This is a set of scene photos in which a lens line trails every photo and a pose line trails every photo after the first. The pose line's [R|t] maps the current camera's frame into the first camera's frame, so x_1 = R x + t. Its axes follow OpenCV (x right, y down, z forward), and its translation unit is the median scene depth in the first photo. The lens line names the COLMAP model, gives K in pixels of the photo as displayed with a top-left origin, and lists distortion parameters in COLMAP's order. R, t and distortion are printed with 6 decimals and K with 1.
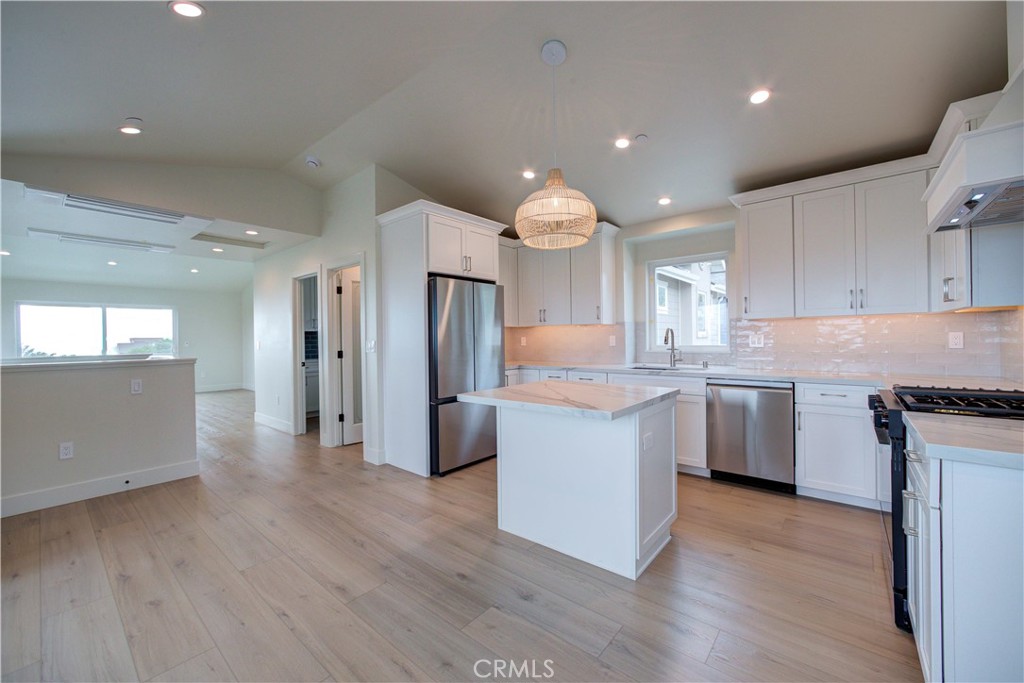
lens RADIAL K [[406.5, 0, 512.0], [0, 406.5, 341.1], [0, 0, 1]] dist [-0.011967, 0.004153]
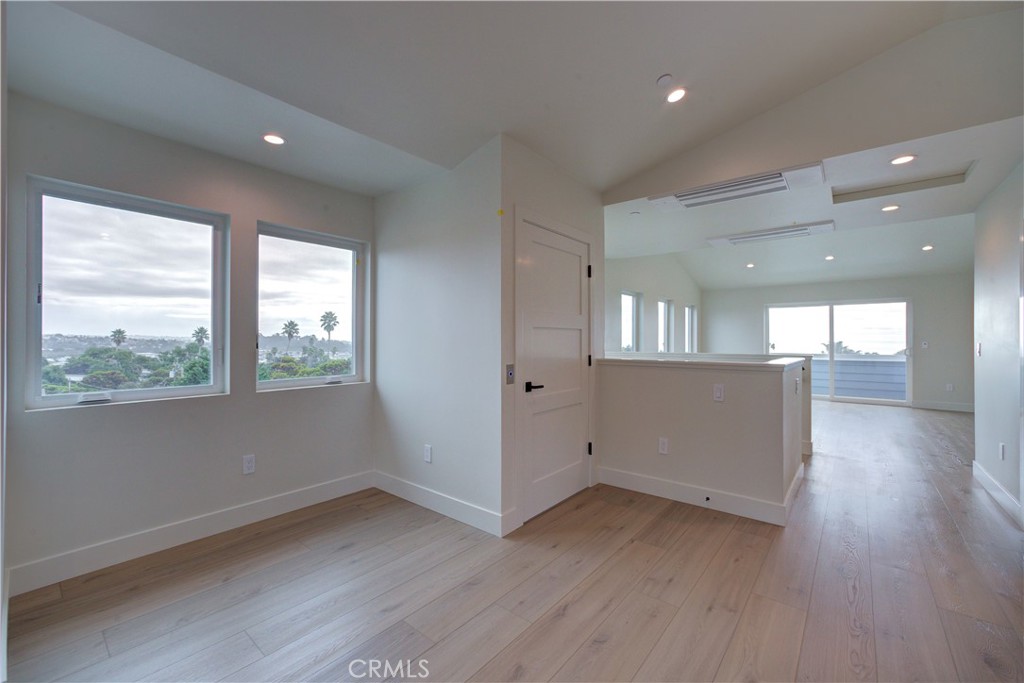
lens RADIAL K [[406.5, 0, 523.1], [0, 406.5, 344.2], [0, 0, 1]] dist [-0.011967, 0.004153]
pose [[-0.005110, 0.021267, -0.999761, -0.065640], [-0.010445, 0.999718, 0.021319, -0.006883], [0.999932, 0.010551, -0.004887, 0.608807]]
